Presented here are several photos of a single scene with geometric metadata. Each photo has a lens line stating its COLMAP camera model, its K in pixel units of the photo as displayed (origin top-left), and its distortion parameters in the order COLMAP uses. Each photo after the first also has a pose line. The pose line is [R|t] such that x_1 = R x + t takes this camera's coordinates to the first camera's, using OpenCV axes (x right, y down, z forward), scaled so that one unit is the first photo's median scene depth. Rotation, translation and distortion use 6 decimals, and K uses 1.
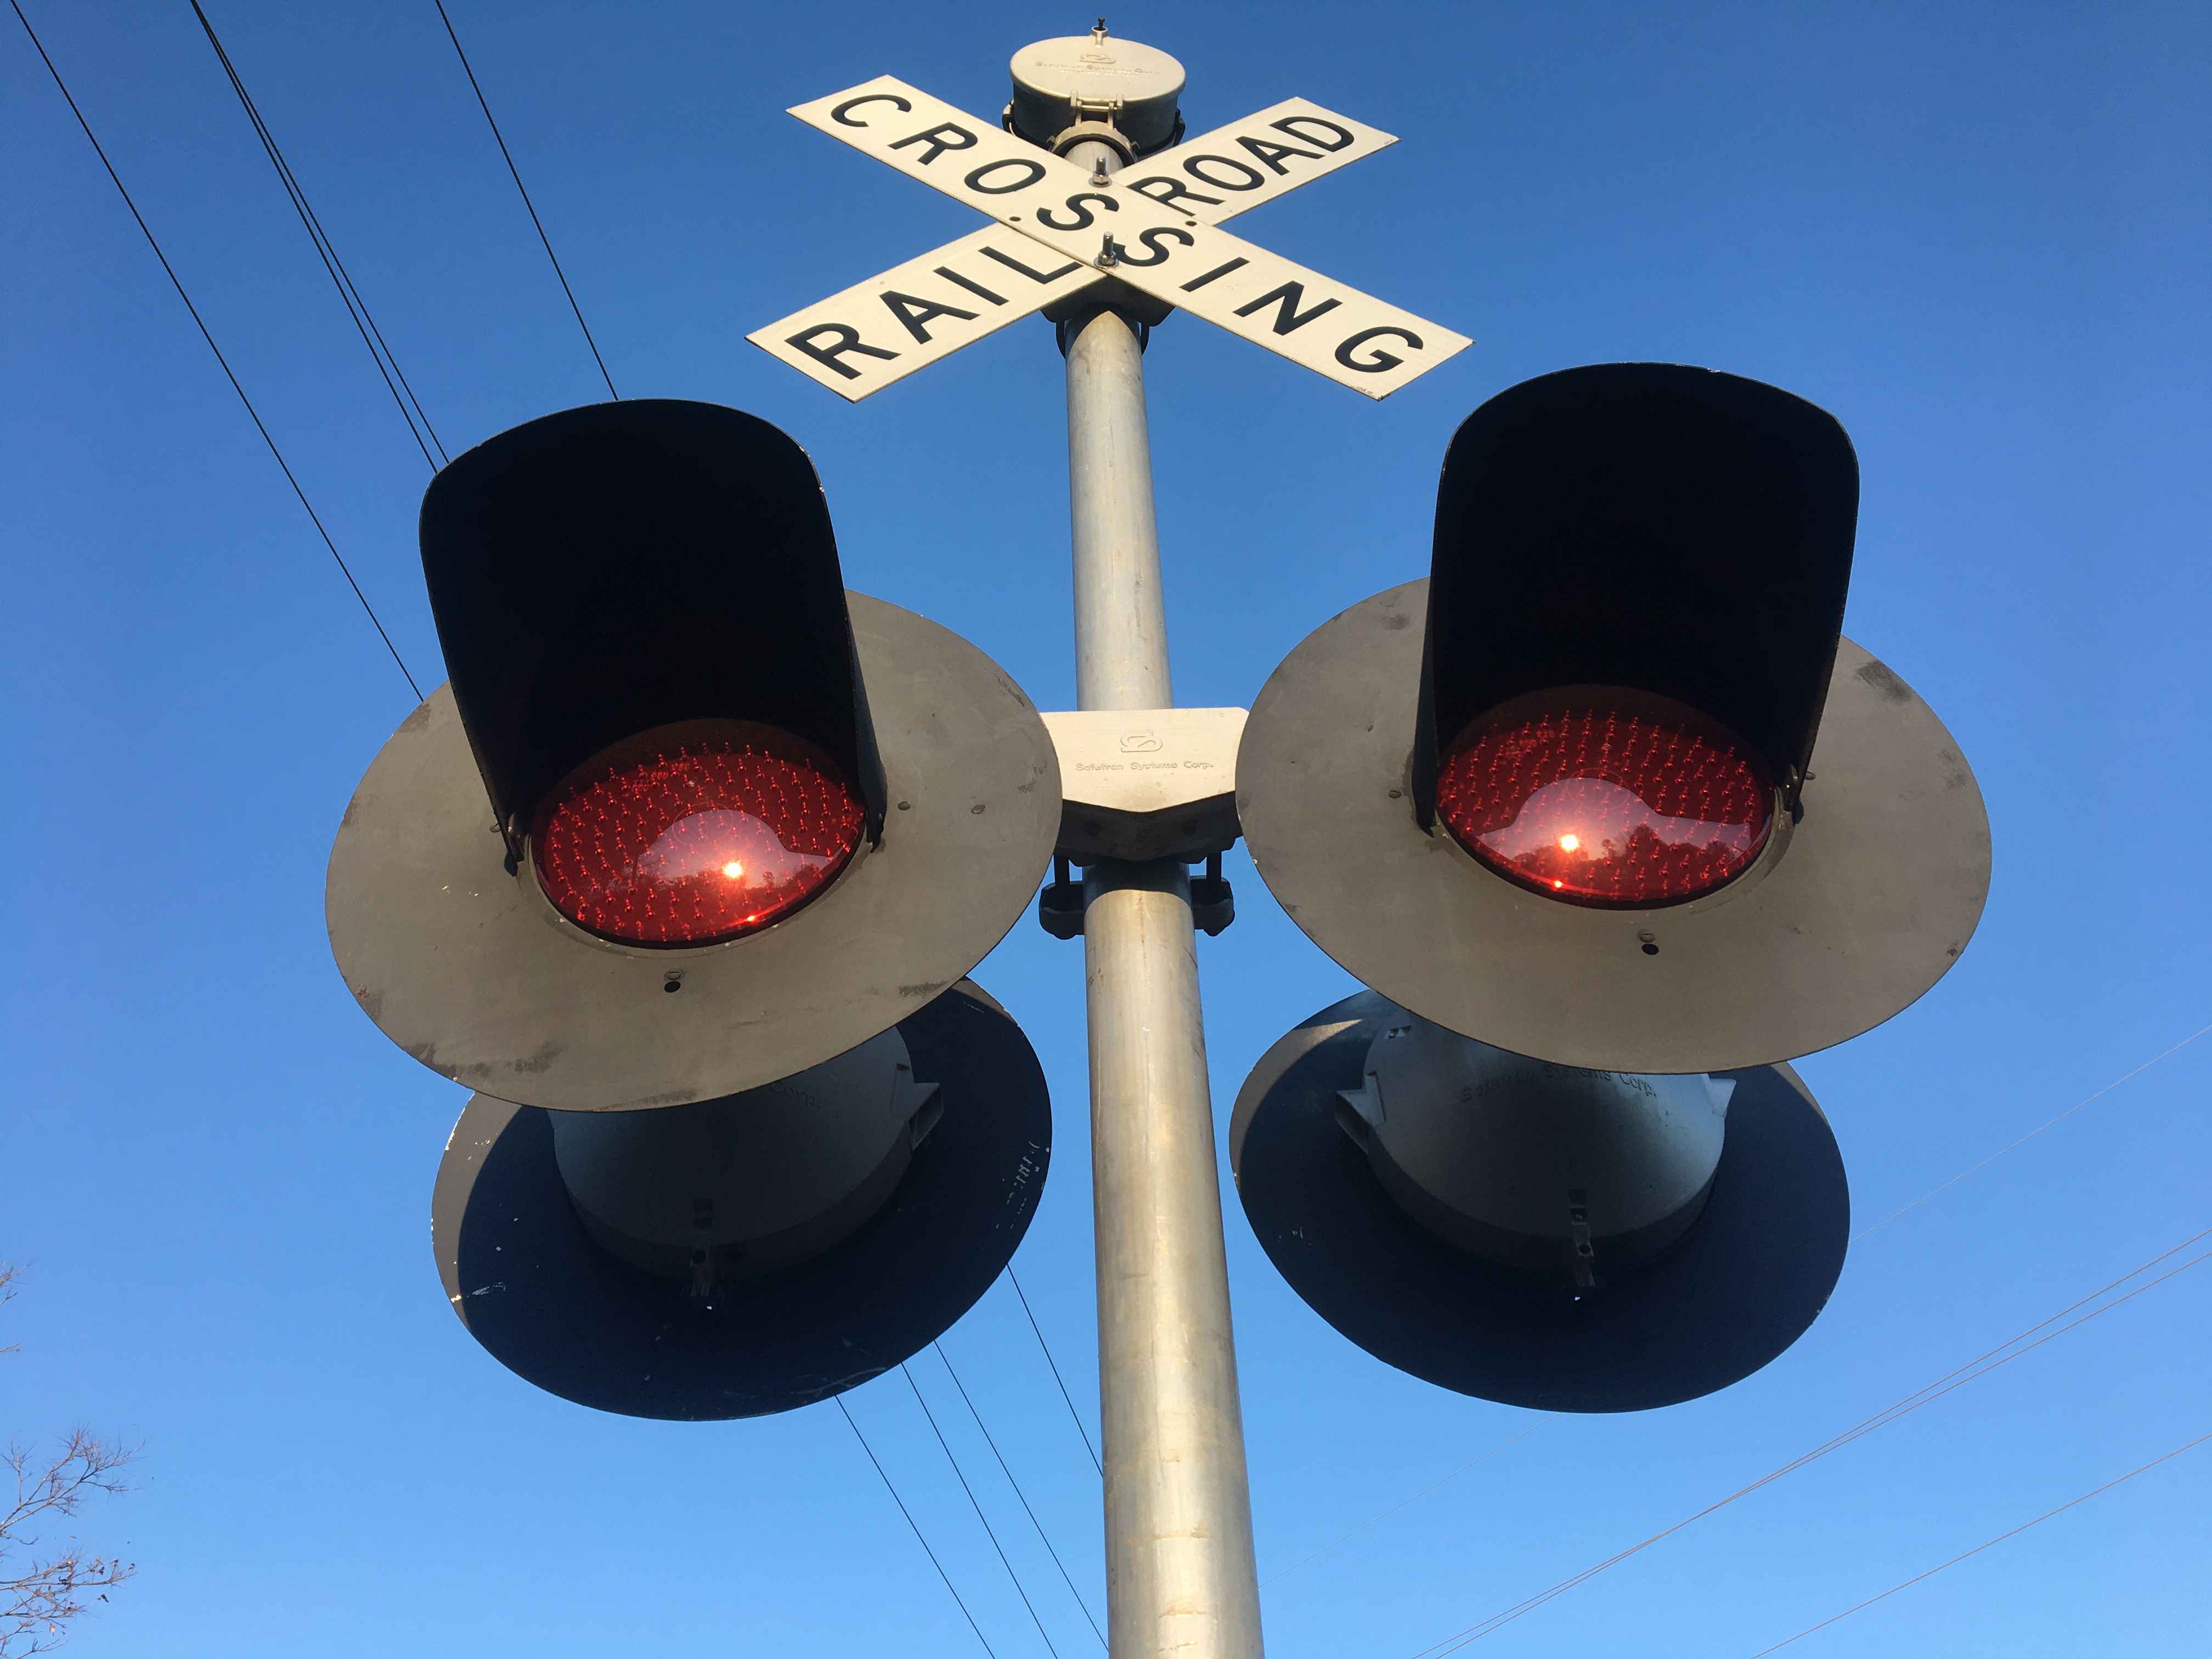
lens RADIAL K [[1883.2, 0, 1106.0], [0, 1883.2, 829.5], [0, 0, 1]] dist [0.100918, -0.175554]
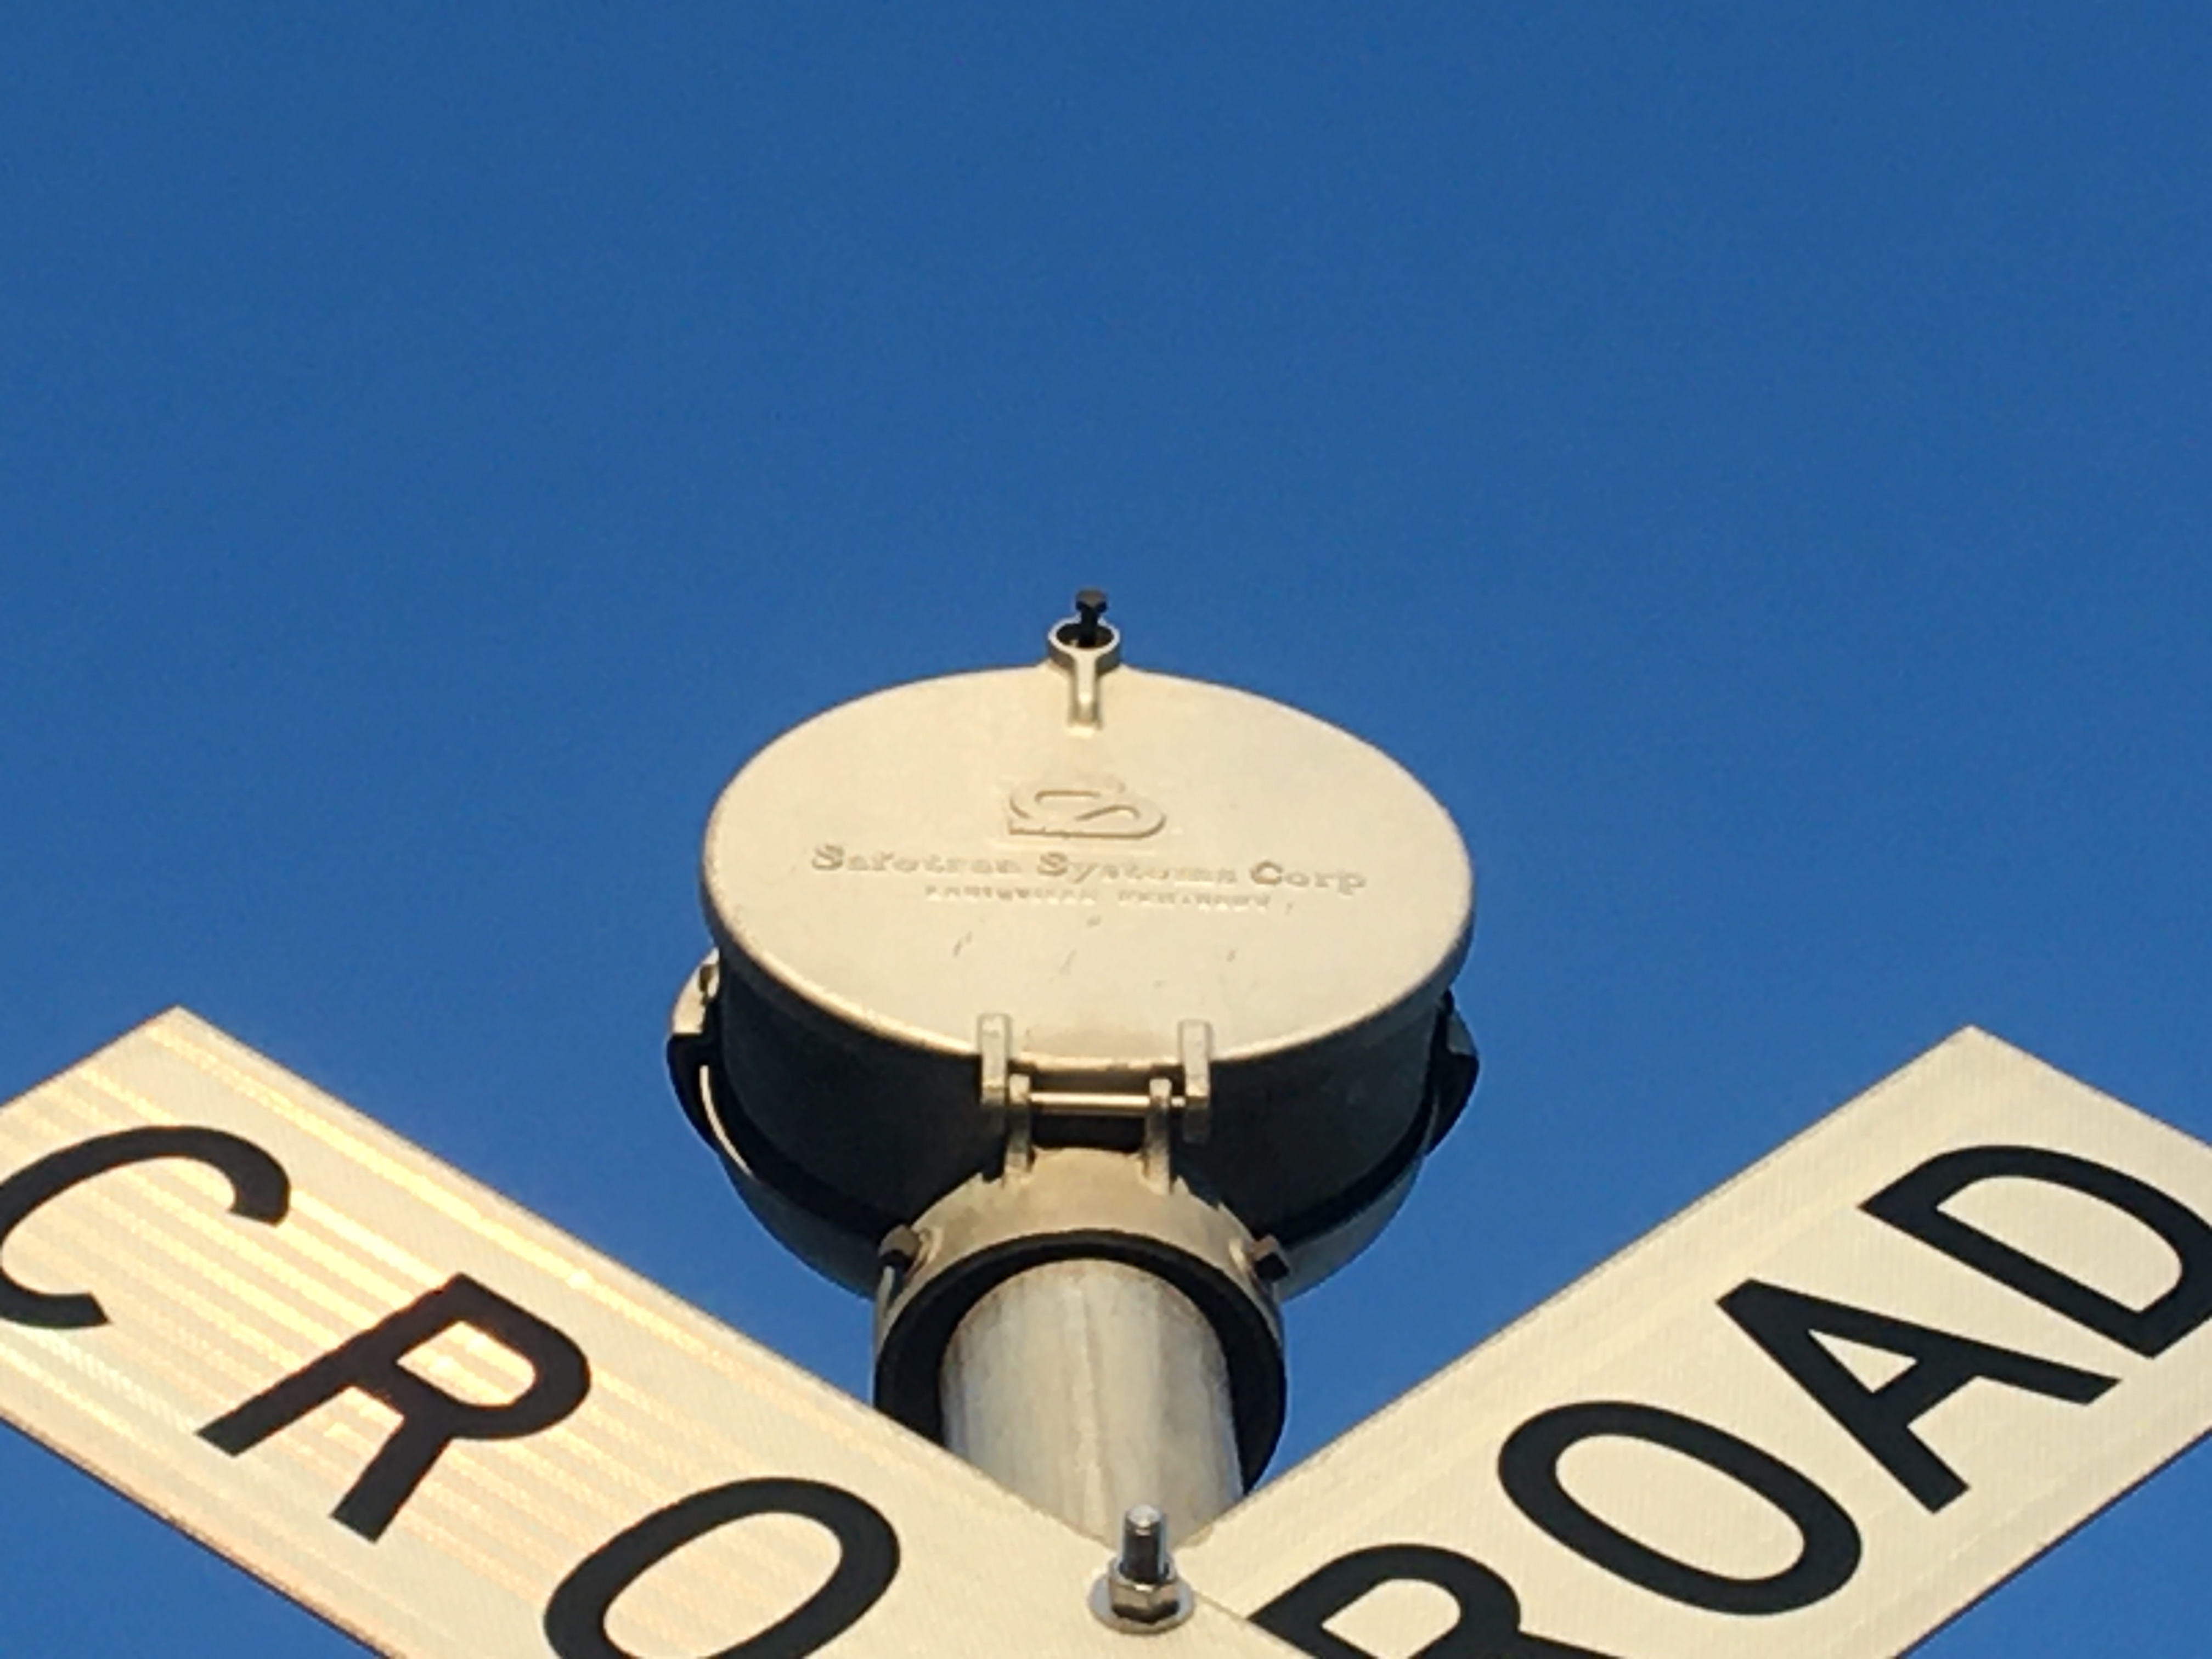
lens RADIAL K [[9474.6, 0, 1106.0], [0, 9474.6, 829.5], [0, 0, 1]] dist [0.080779, 4.100084]
pose [[0.999512, -0.027161, 0.015431, -0.020906], [0.029568, 0.981942, -0.186857, -0.205337], [-0.010077, 0.187222, 0.982266, -0.122817]]
